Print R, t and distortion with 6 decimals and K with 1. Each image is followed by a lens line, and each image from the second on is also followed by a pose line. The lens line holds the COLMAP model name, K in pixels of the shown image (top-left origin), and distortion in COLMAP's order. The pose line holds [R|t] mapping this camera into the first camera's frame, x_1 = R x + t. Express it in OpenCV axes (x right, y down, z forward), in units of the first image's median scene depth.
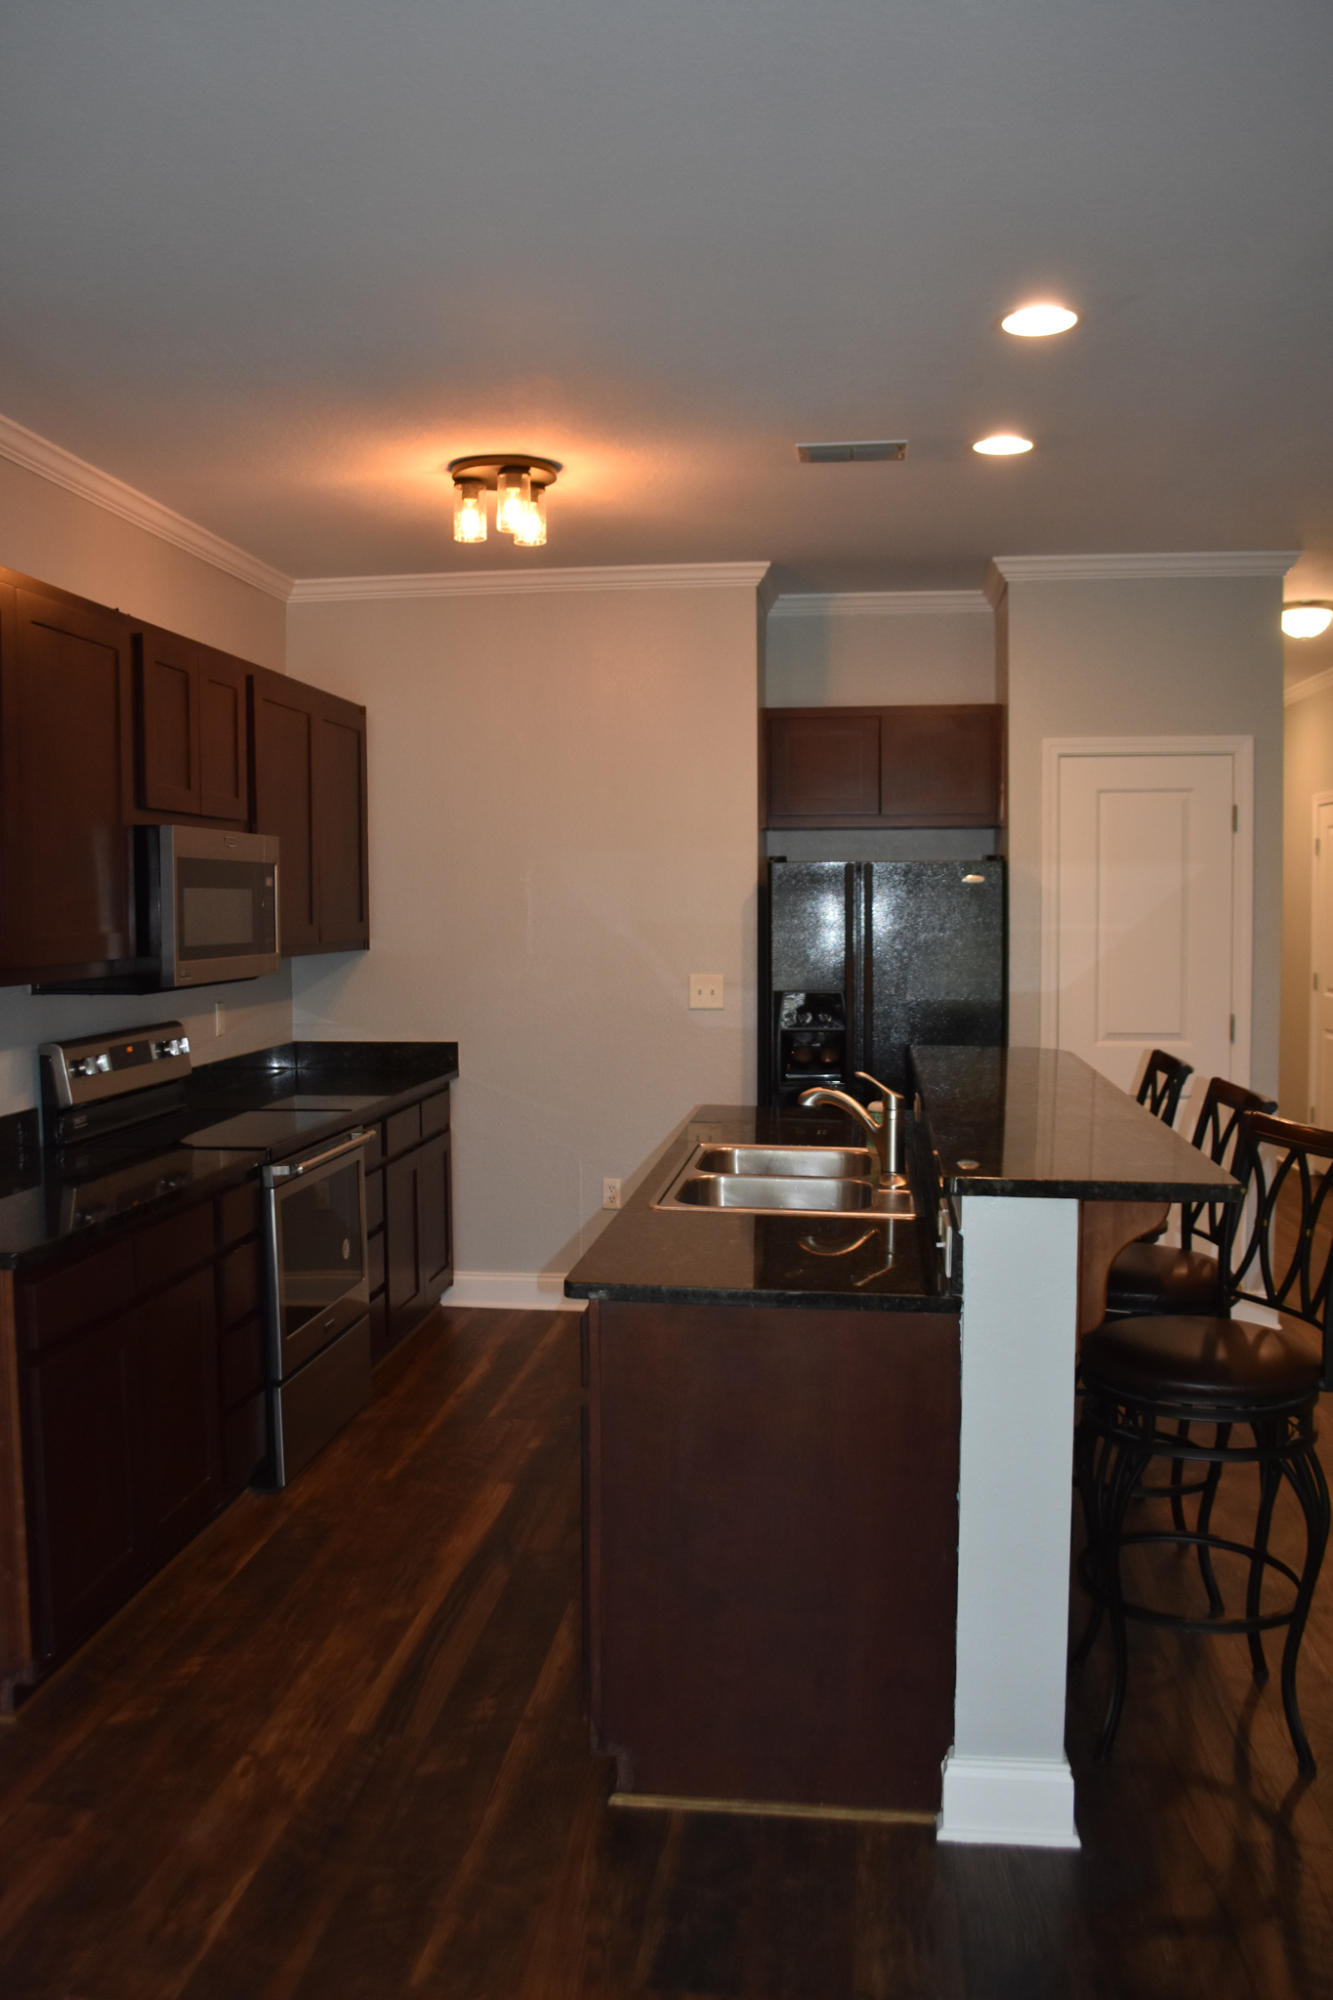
lens RADIAL K [[1586.6, 0, 666.5], [0, 1586.6, 1000.0], [0, 0, 1]] dist [-0.060264, -0.005616]
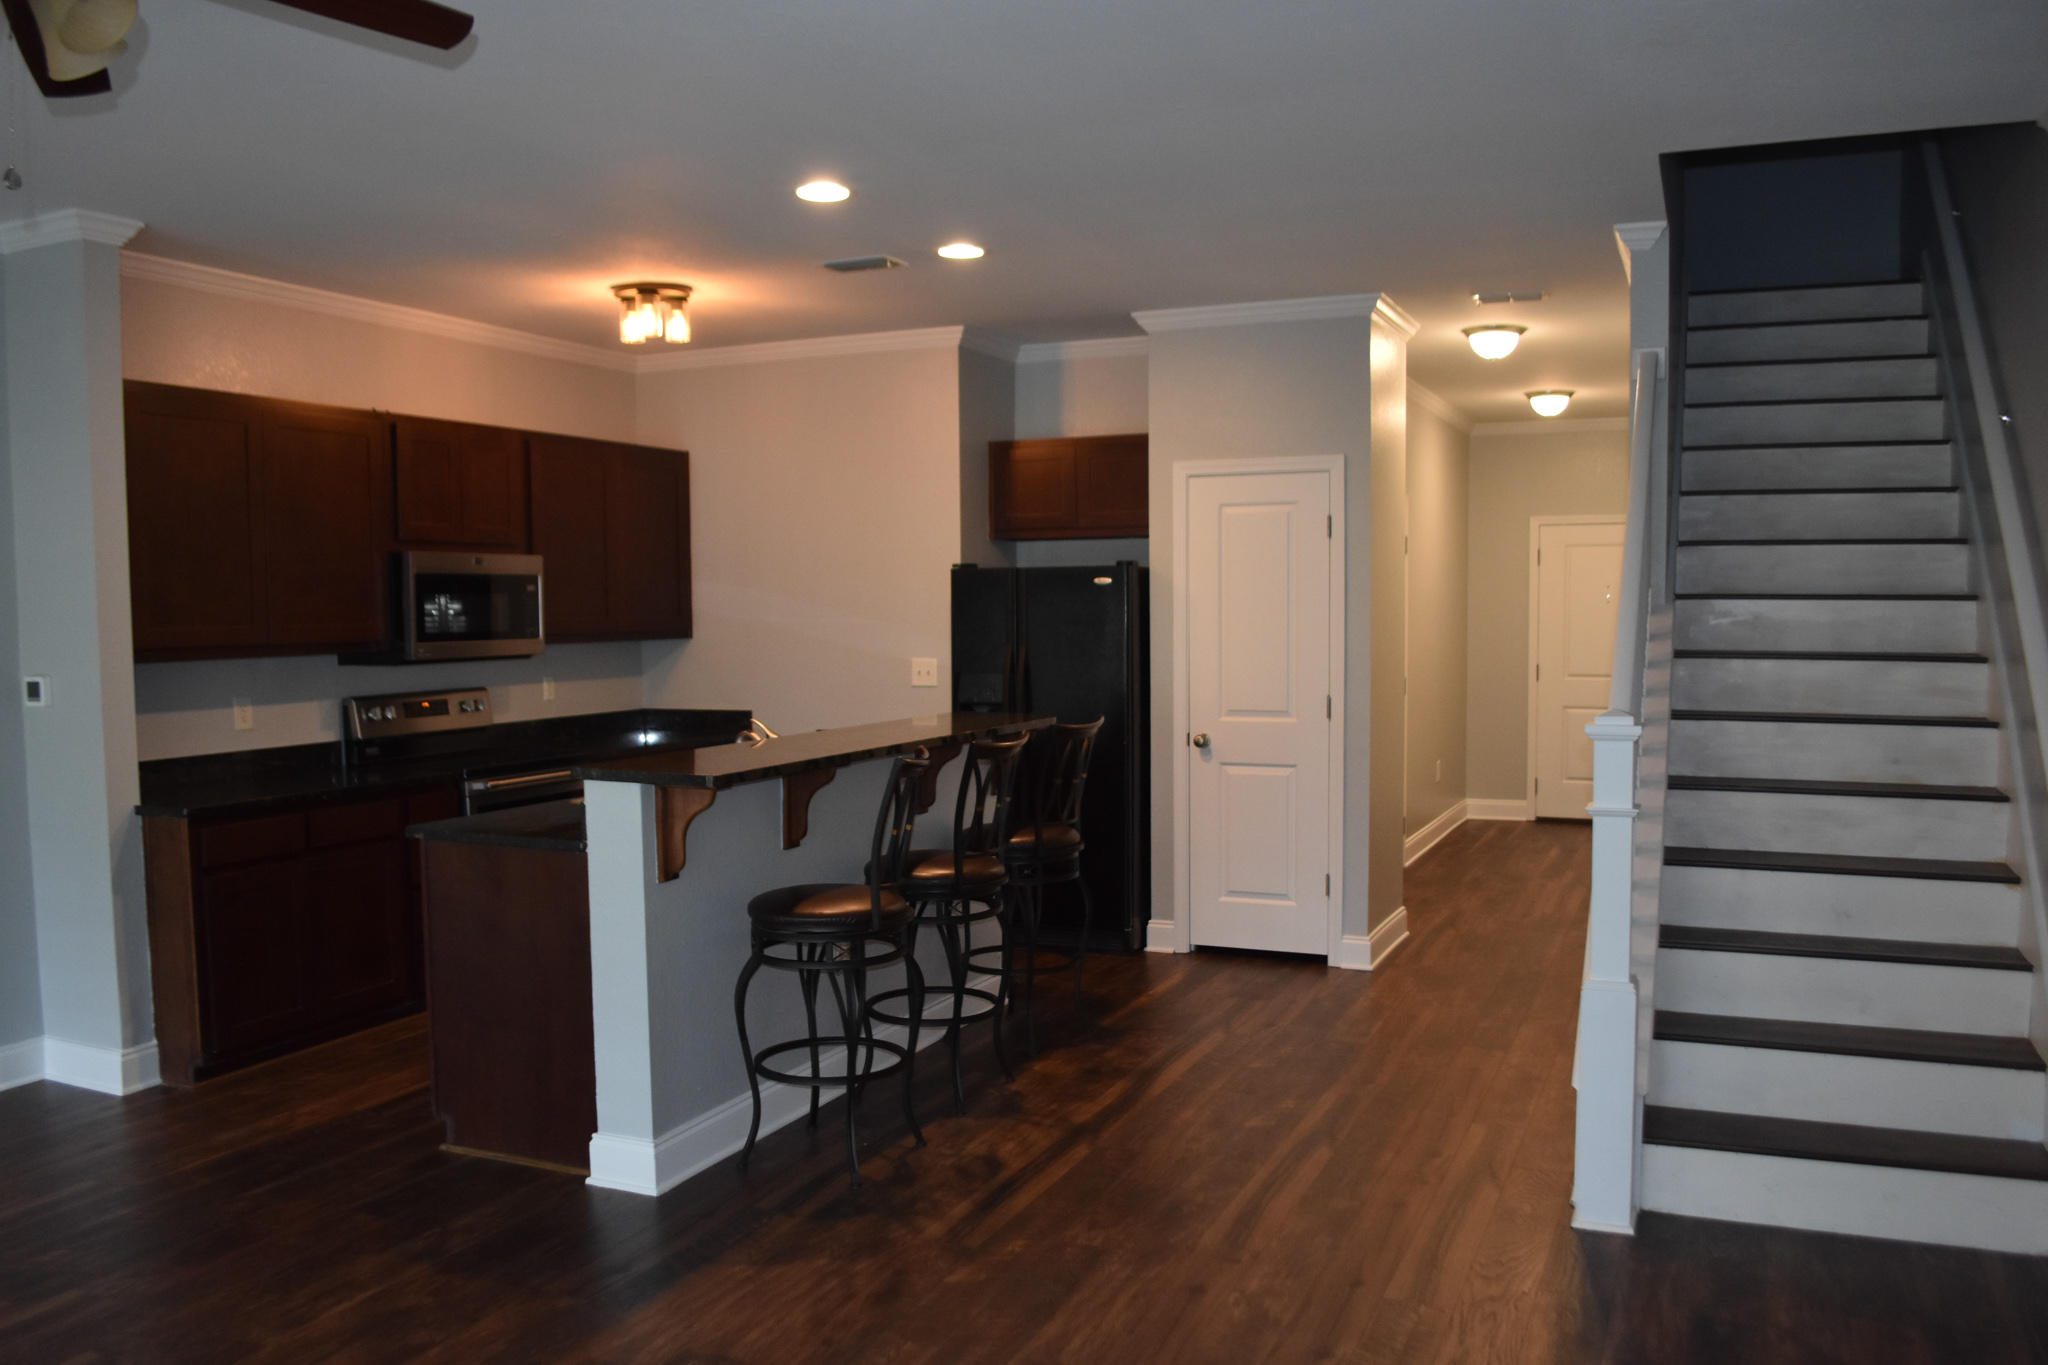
lens RADIAL K [[1624.7, 0, 1033.8], [0, 1624.7, 720.4], [0, 0, 1]] dist [-0.060264, -0.005616]
pose [[0.959379, 0.017674, -0.281567, 0.616699], [-0.013829, 0.999782, 0.015636, 0.015006], [0.281782, -0.011107, 0.959414, -0.266930]]
